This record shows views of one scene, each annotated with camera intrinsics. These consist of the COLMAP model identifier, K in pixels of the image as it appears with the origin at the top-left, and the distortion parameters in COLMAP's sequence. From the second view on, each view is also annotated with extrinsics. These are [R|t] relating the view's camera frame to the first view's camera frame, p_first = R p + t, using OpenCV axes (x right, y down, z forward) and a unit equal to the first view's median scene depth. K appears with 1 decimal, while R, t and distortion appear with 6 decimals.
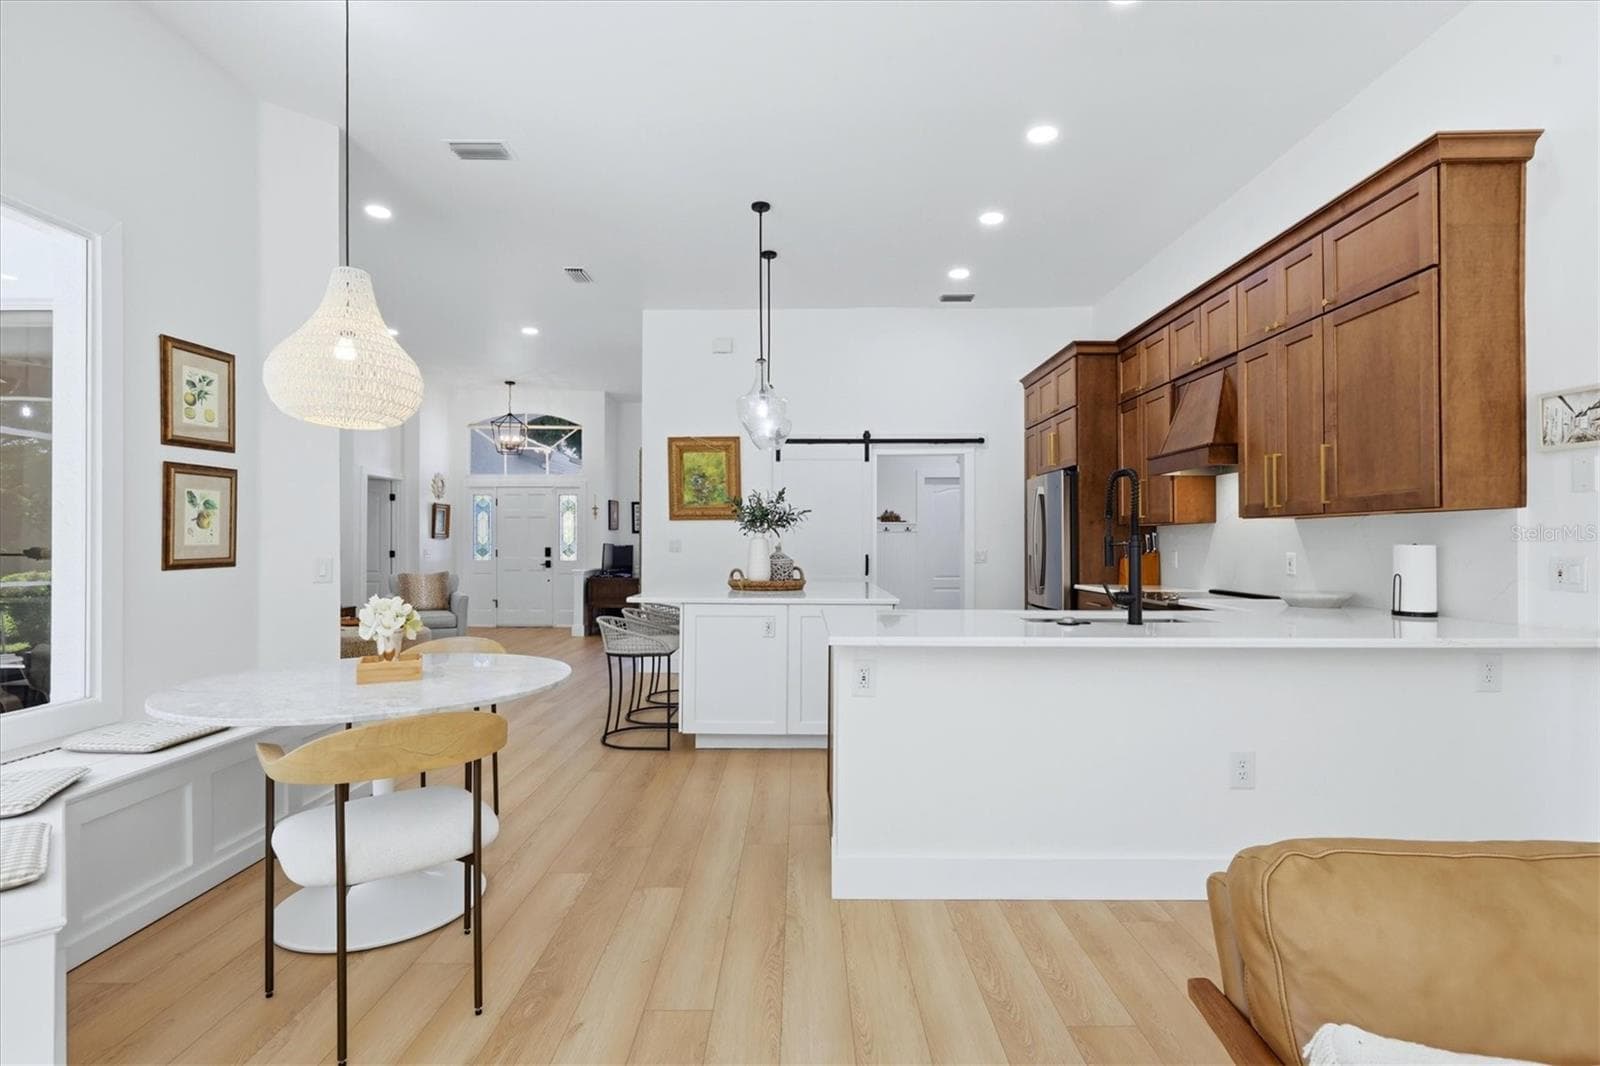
lens RADIAL K [[720.8, 0, 795.7], [0, 720.8, 539.5], [0, 0, 1]] dist [0.001310, 0.000069]
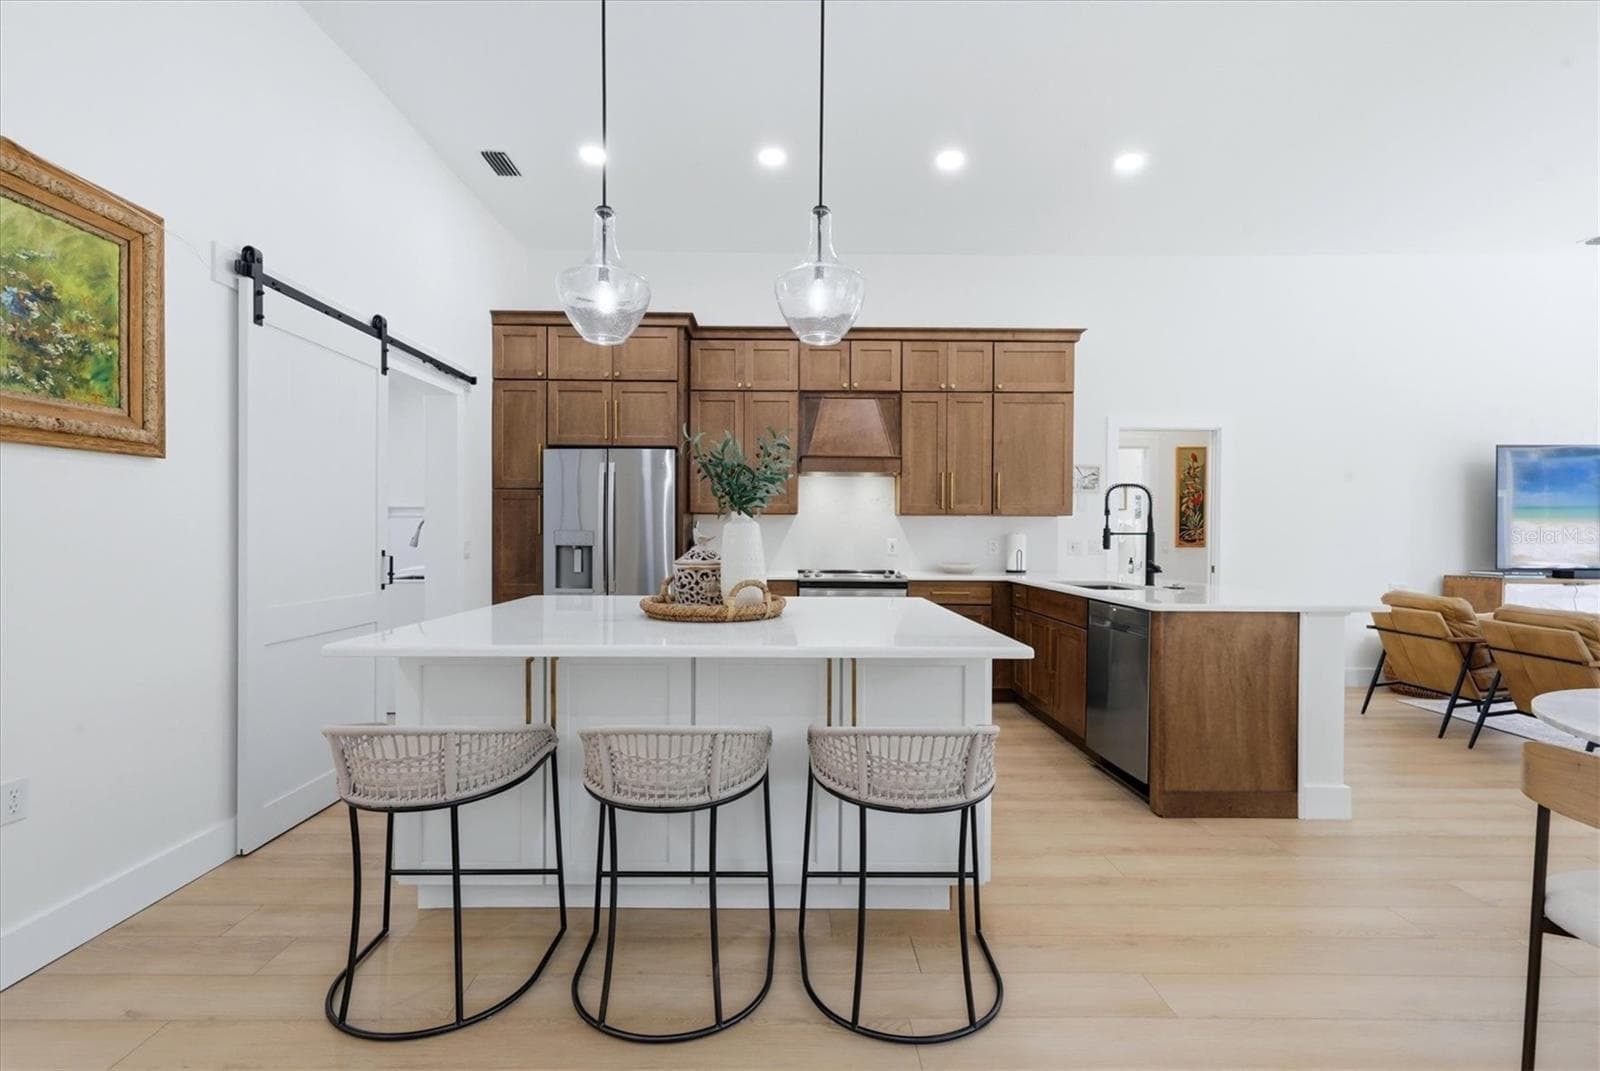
lens RADIAL K [[691.9, 0, 798.8], [0, 691.9, 537.9], [0, 0, 1]] dist [0.001120, 0.001390]
pose [[0.015820, -0.008132, 0.999842, -0.408555], [-0.013820, 0.999870, 0.008351, 0.004085], [-0.999779, -0.013950, 0.015706, 0.685133]]
